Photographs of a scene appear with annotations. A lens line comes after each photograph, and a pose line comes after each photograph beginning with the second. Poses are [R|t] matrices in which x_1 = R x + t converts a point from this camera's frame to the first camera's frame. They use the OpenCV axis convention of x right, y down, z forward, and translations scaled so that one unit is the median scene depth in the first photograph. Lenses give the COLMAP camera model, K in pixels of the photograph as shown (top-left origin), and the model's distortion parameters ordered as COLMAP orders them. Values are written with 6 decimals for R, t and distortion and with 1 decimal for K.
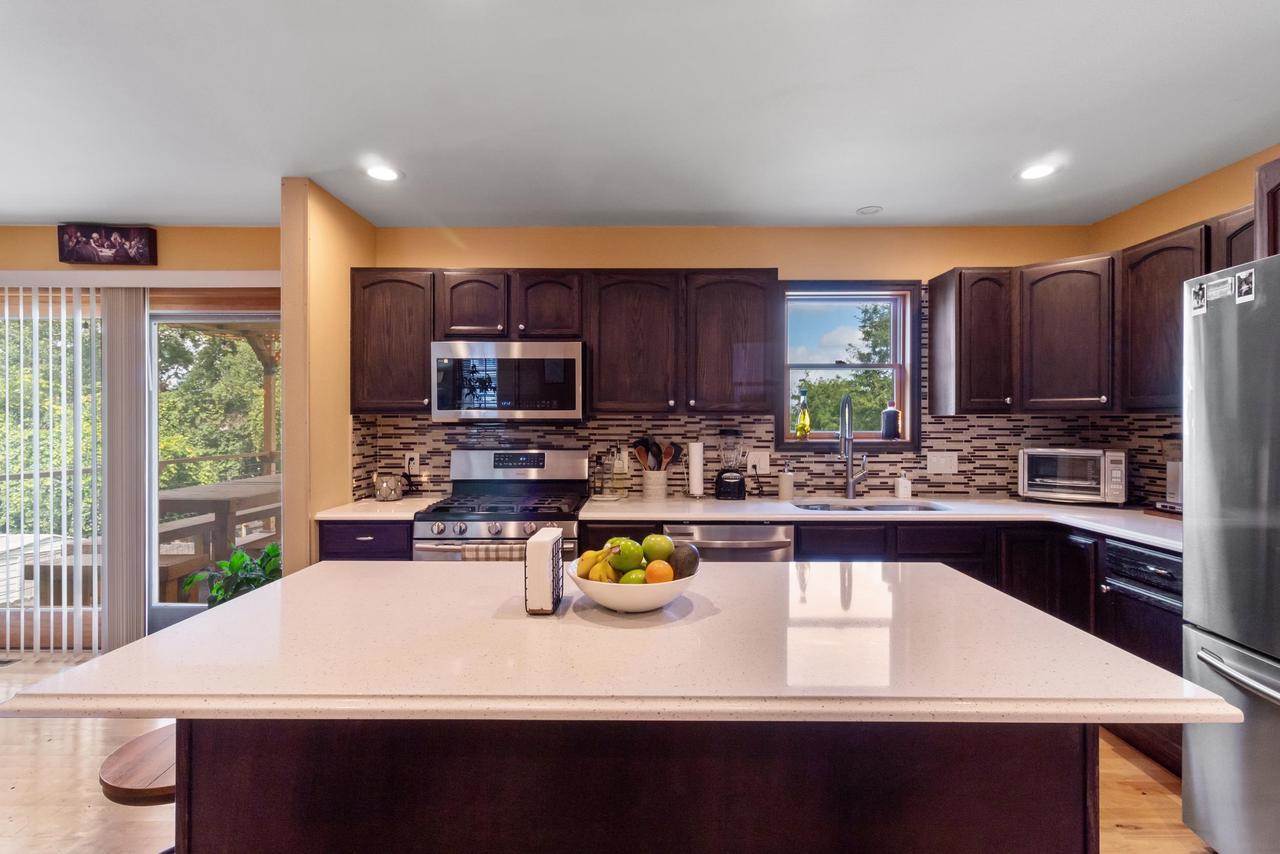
lens RADIAL K [[604.8, 0, 633.8], [0, 604.8, 417.8], [0, 0, 1]] dist [0.002671, 0.000491]
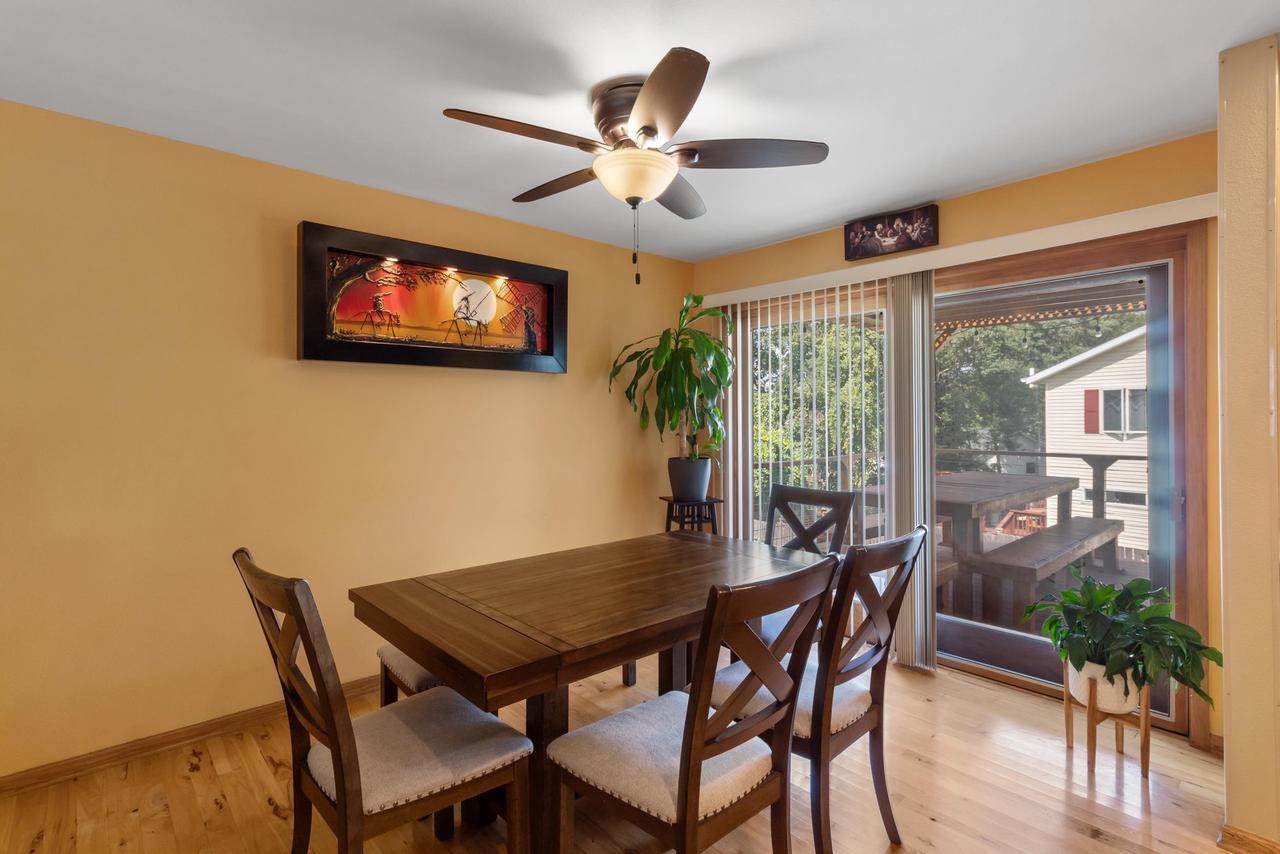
lens RADIAL K [[604.8, 0, 627.1], [0, 604.8, 421.9], [0, 0, 1]] dist [0.002671, 0.000491]
pose [[0.668970, -0.000737, -0.743289, -0.432010], [0.010537, 0.999908, 0.008492, 0.002986], [0.743215, -0.013513, 0.668916, 0.037856]]
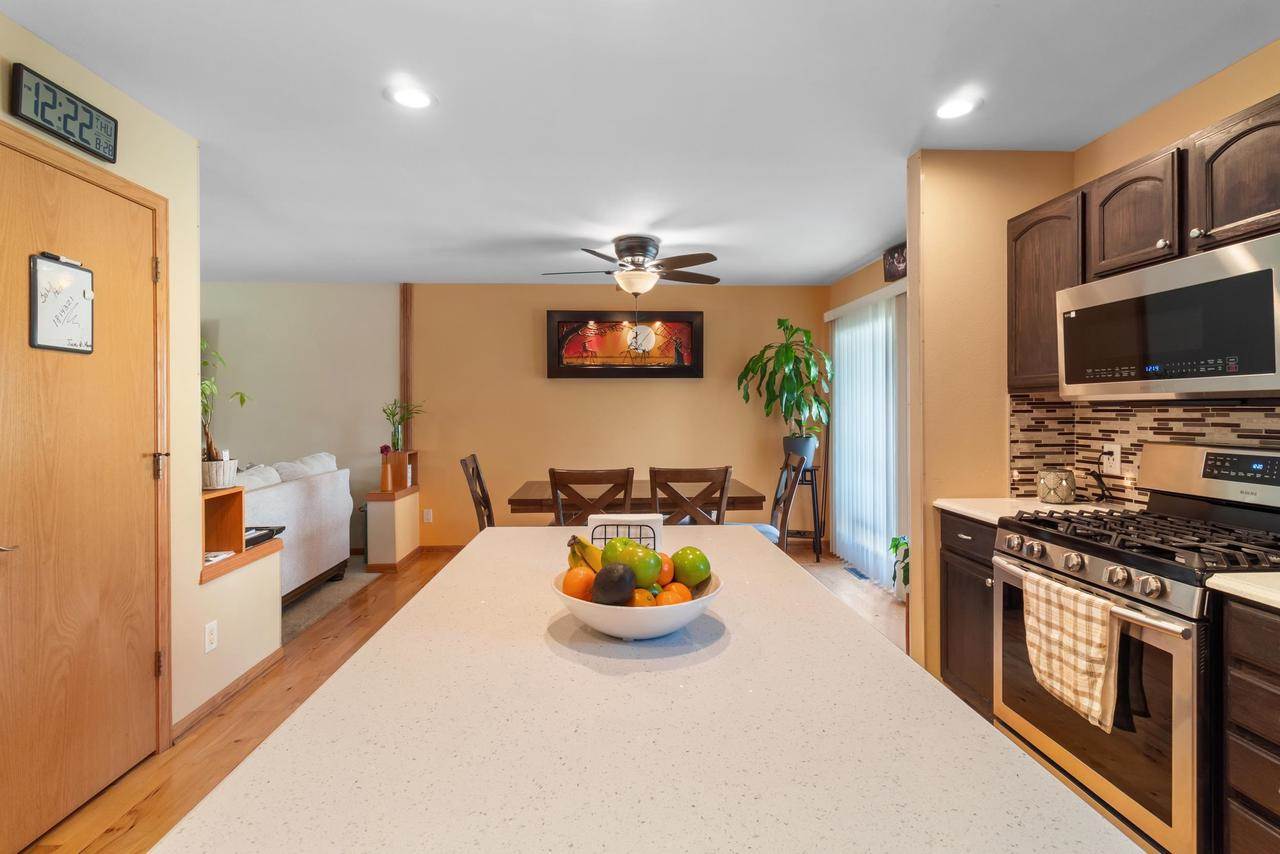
lens RADIAL K [[604.8, 0, 643.7], [0, 604.8, 429.5], [0, 0, 1]] dist [0.002671, 0.000491]
pose [[0.064818, 0.031250, -0.997408, 0.322651], [0.010320, 0.999435, 0.031984, 0.010947], [0.997844, -0.012366, 0.064459, 0.398588]]
